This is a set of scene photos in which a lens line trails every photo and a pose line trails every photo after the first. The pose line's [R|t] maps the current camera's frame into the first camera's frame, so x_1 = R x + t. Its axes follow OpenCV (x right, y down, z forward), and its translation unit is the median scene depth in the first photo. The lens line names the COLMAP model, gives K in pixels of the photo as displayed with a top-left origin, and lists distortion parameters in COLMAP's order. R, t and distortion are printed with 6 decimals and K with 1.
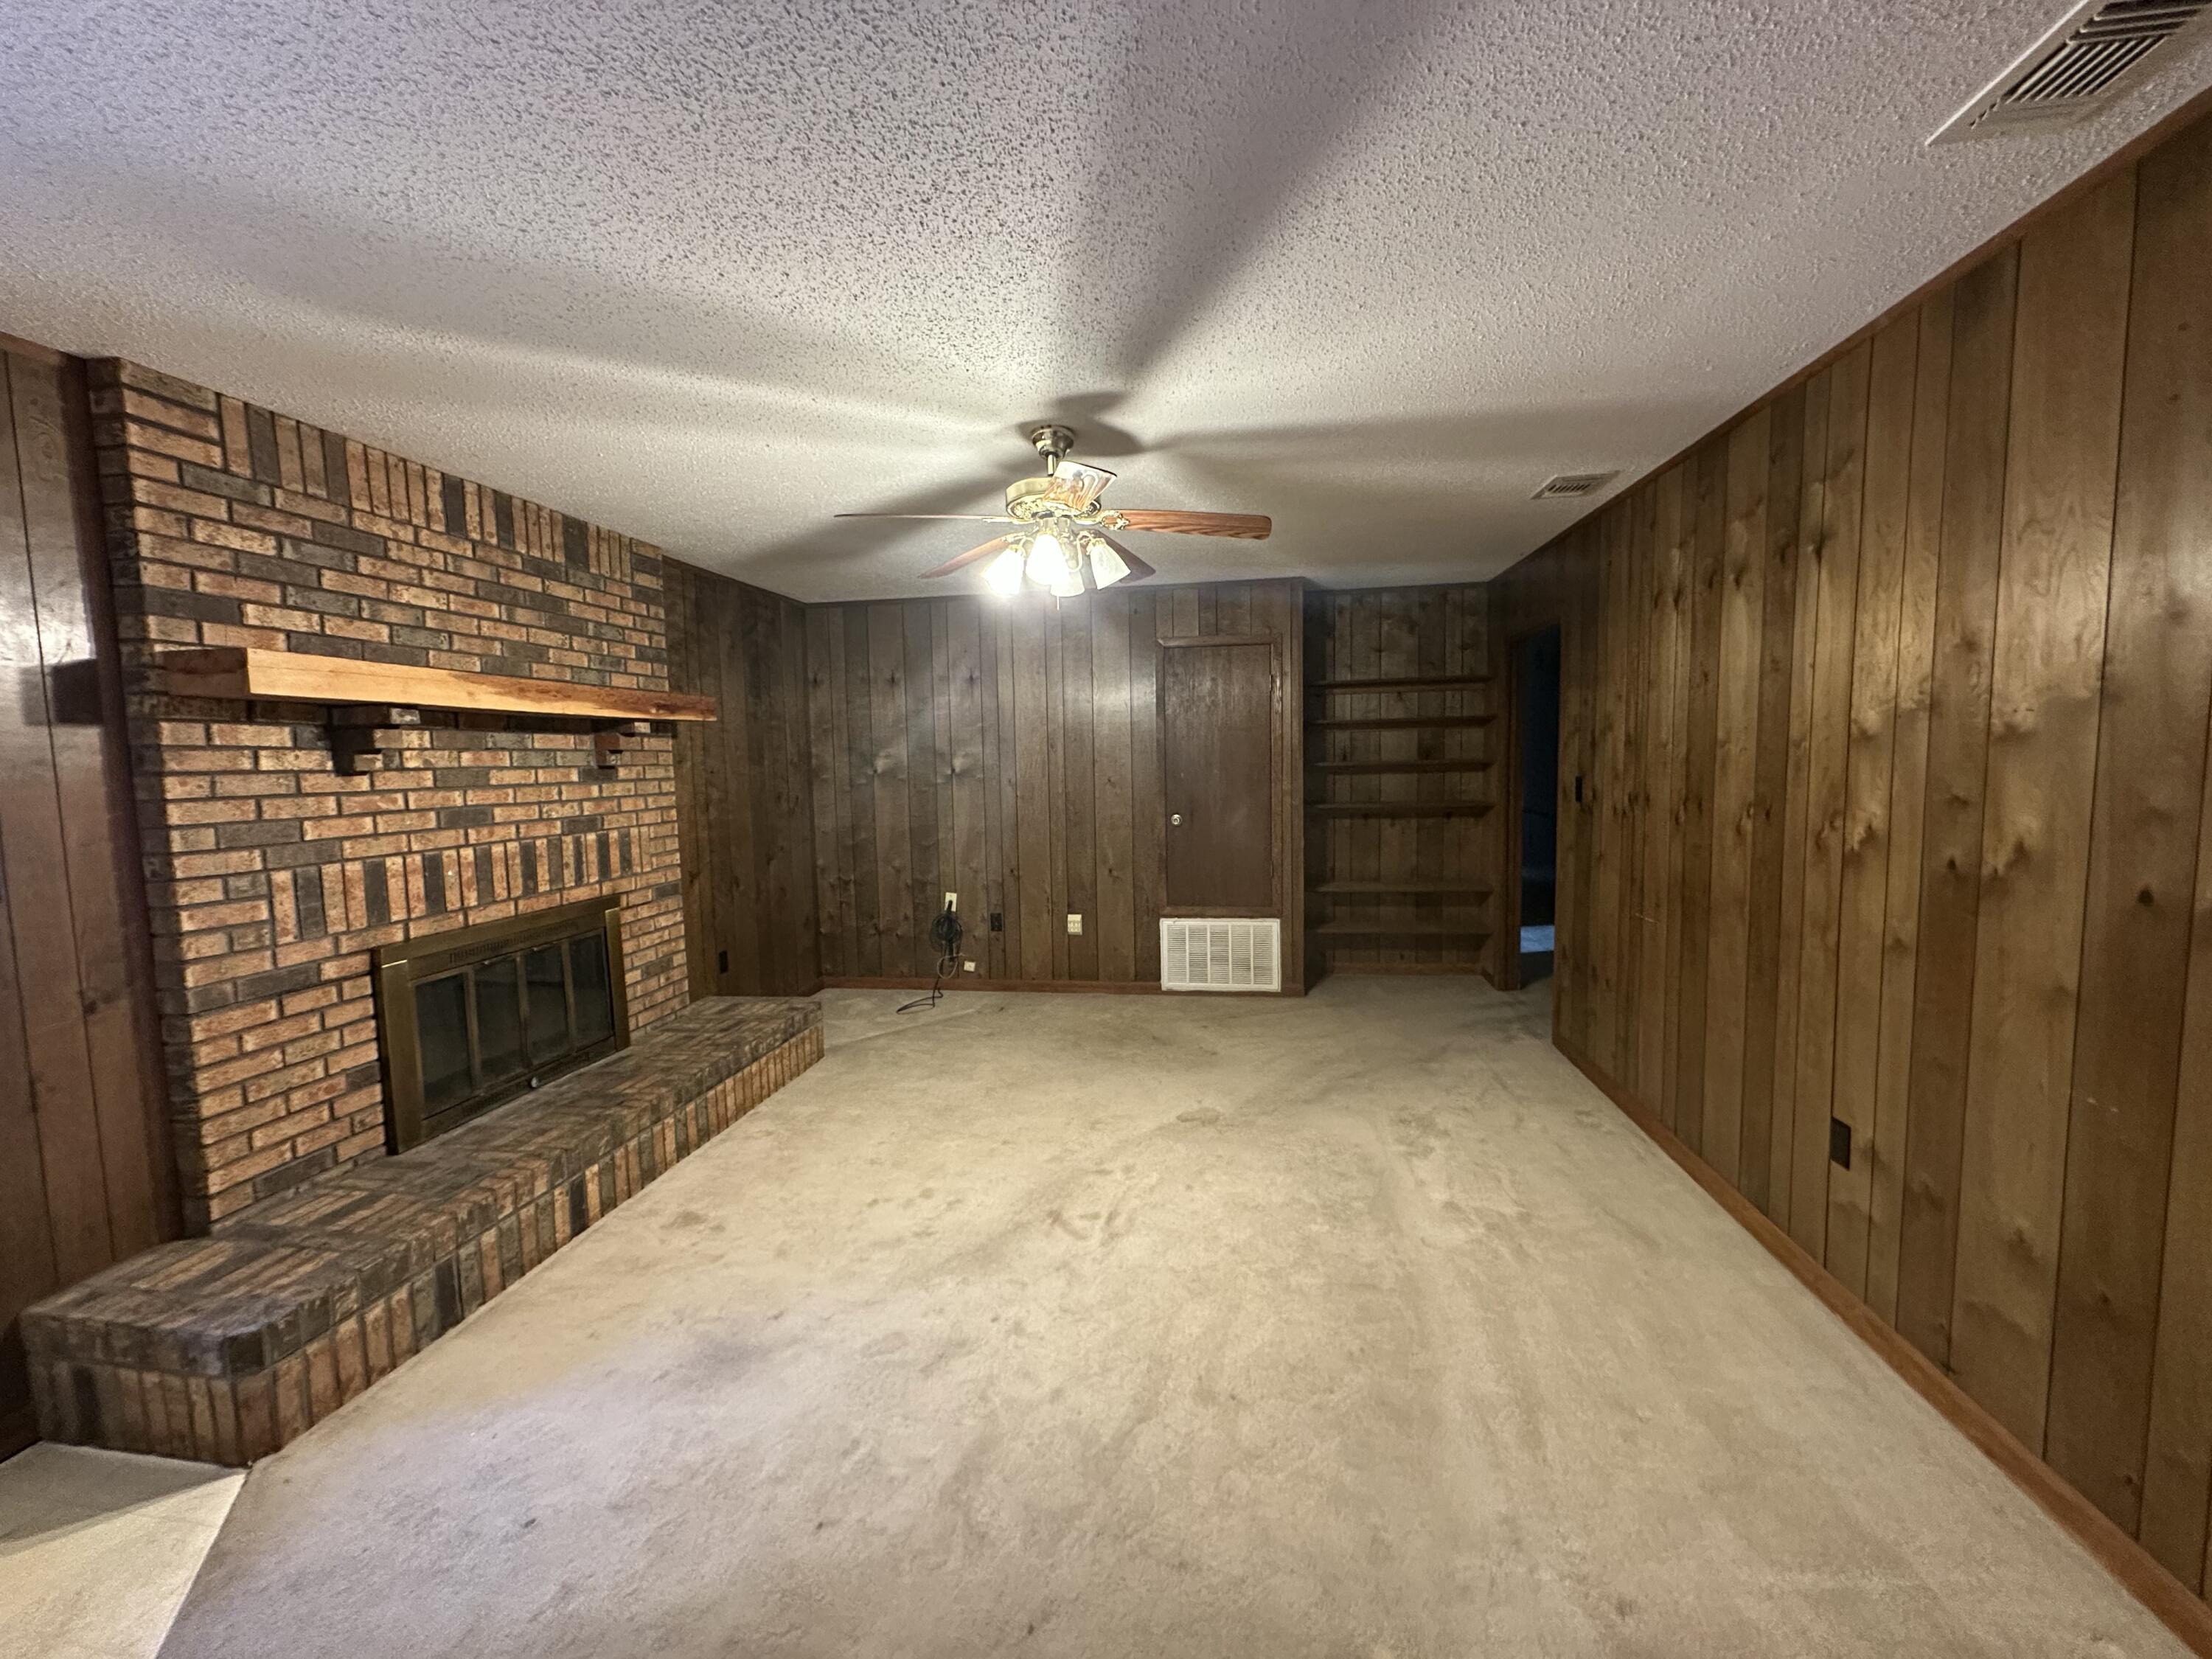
lens RADIAL K [[890.5, 0, 1106.2], [0, 890.5, 835.1], [0, 0, 1]] dist [-0.005824, 0.001213]
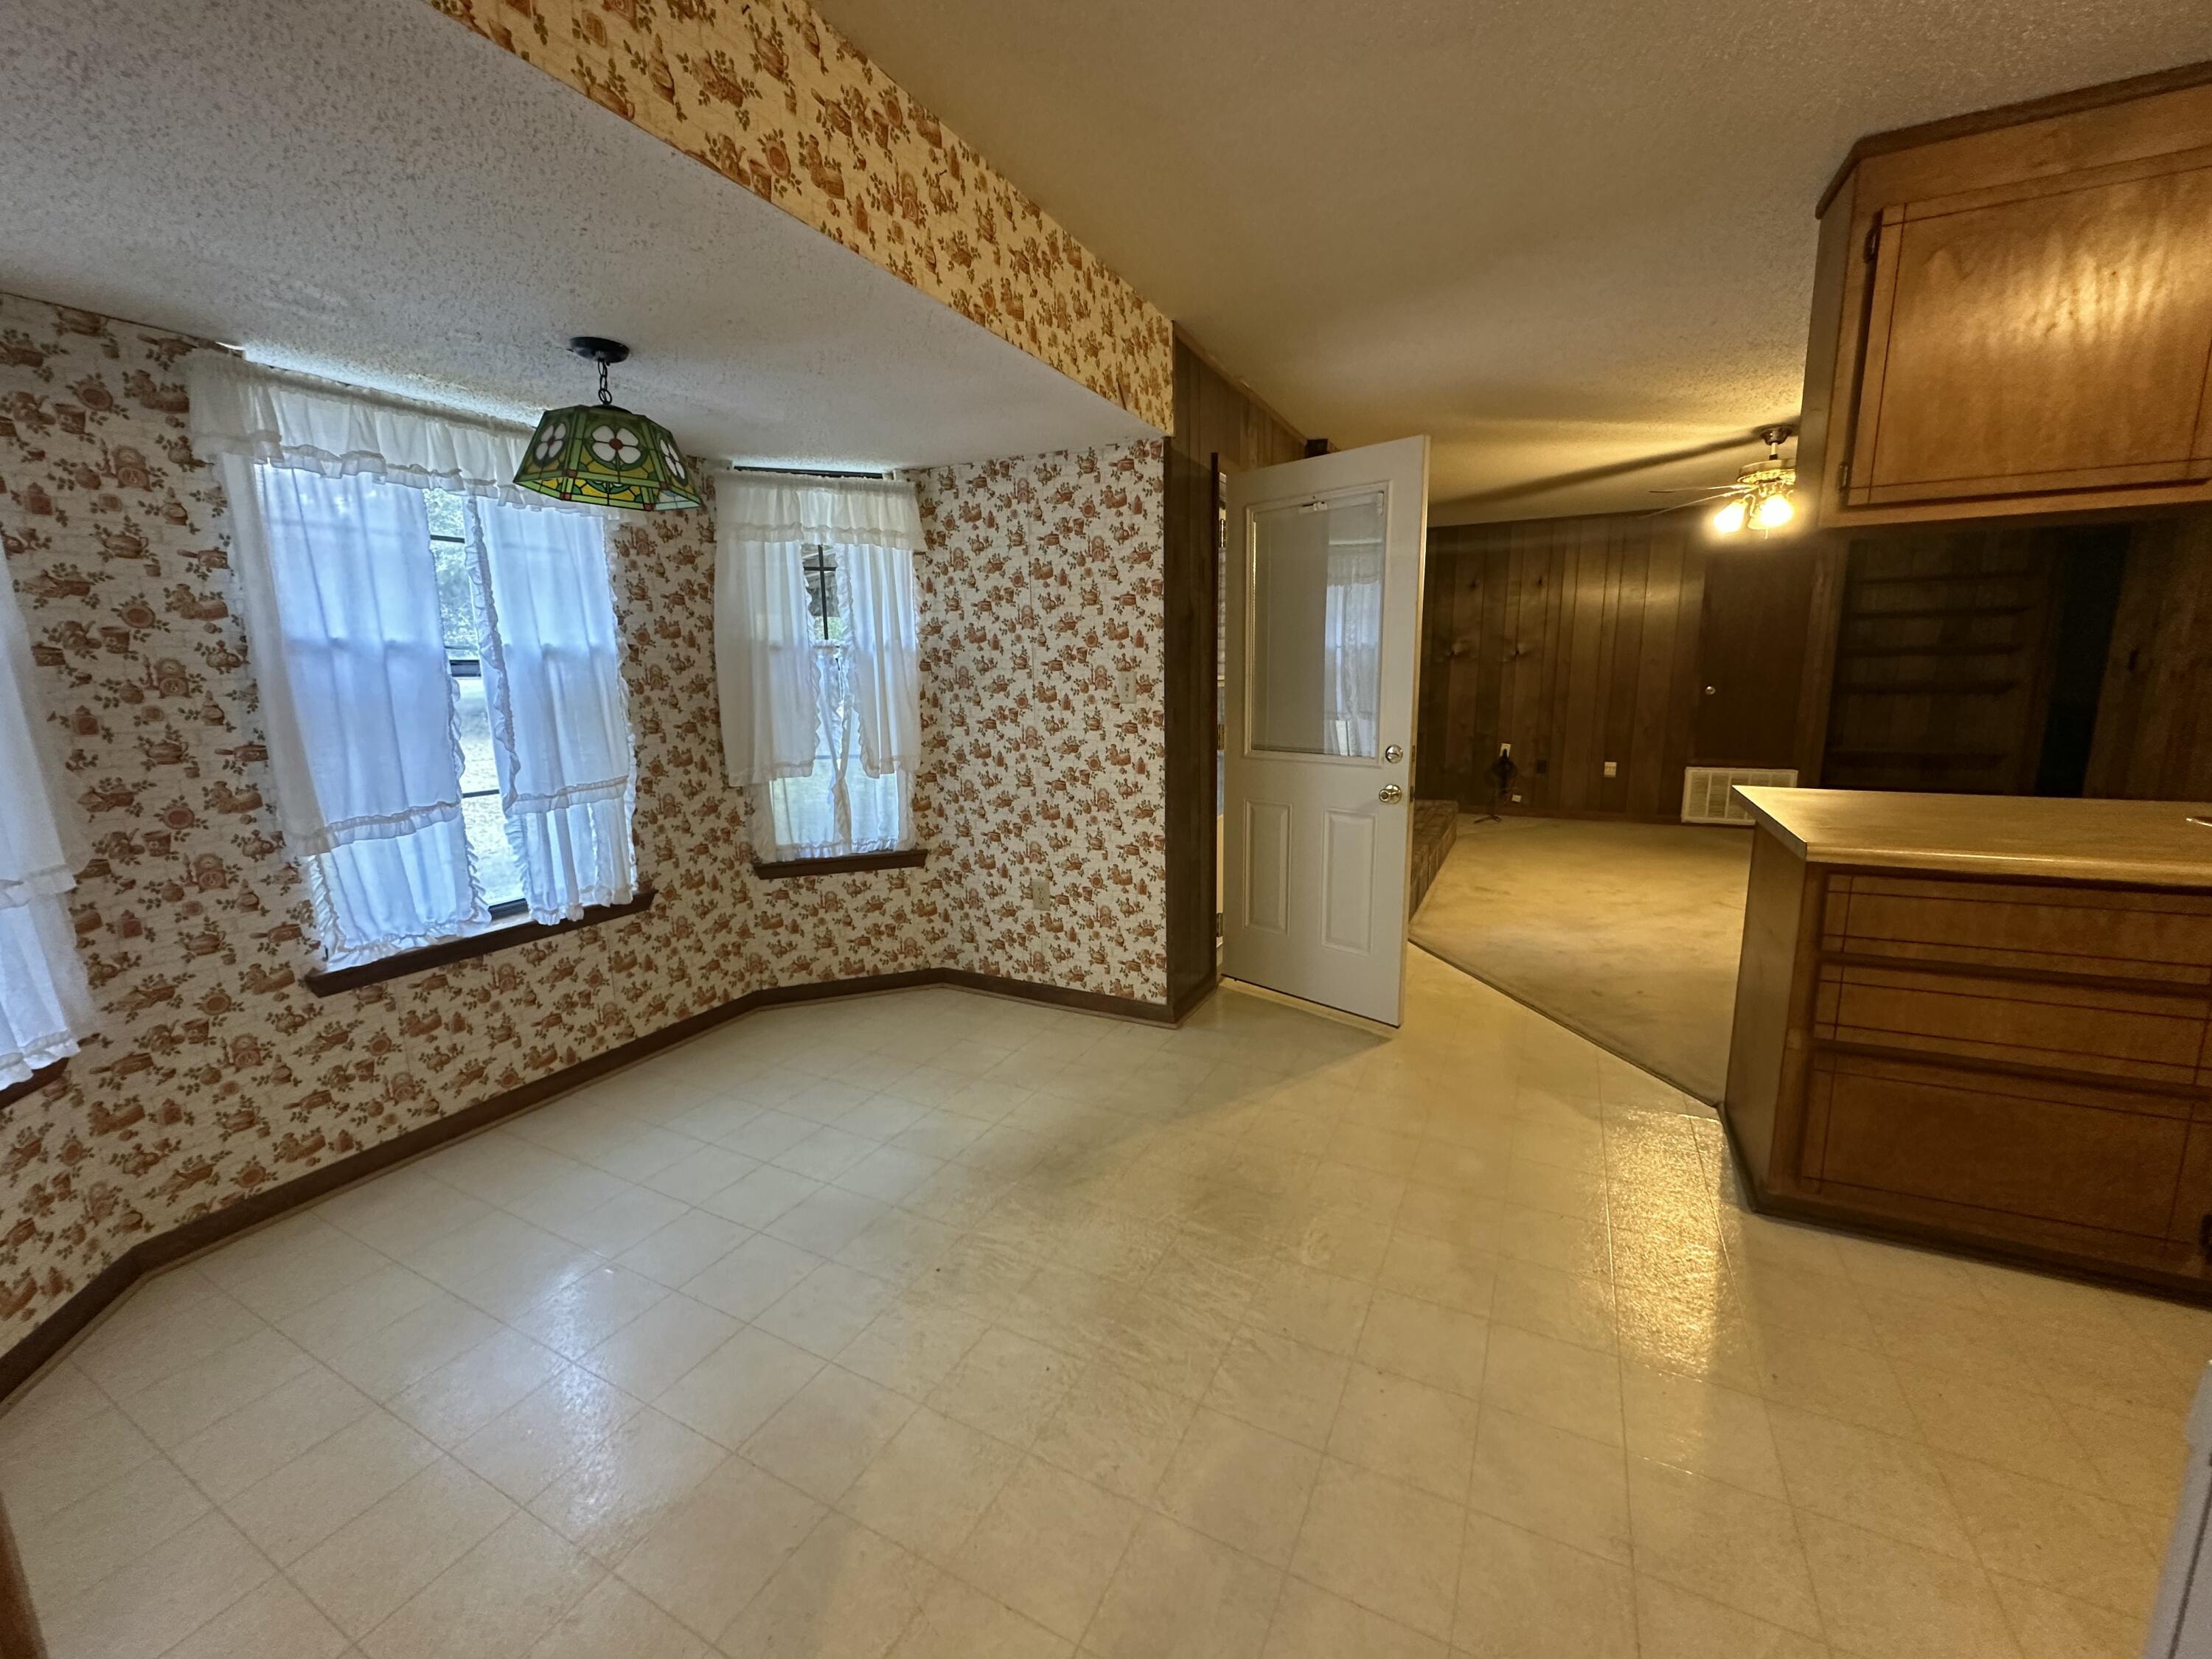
lens RADIAL K [[890.5, 0, 1107.4], [0, 890.5, 822.8], [0, 0, 1]] dist [-0.005824, 0.001213]
pose [[0.950082, 0.060470, -0.306085, -0.337115], [-0.032217, 0.994808, 0.096534, 0.075256], [0.310333, -0.081854, 0.947097, -0.496604]]
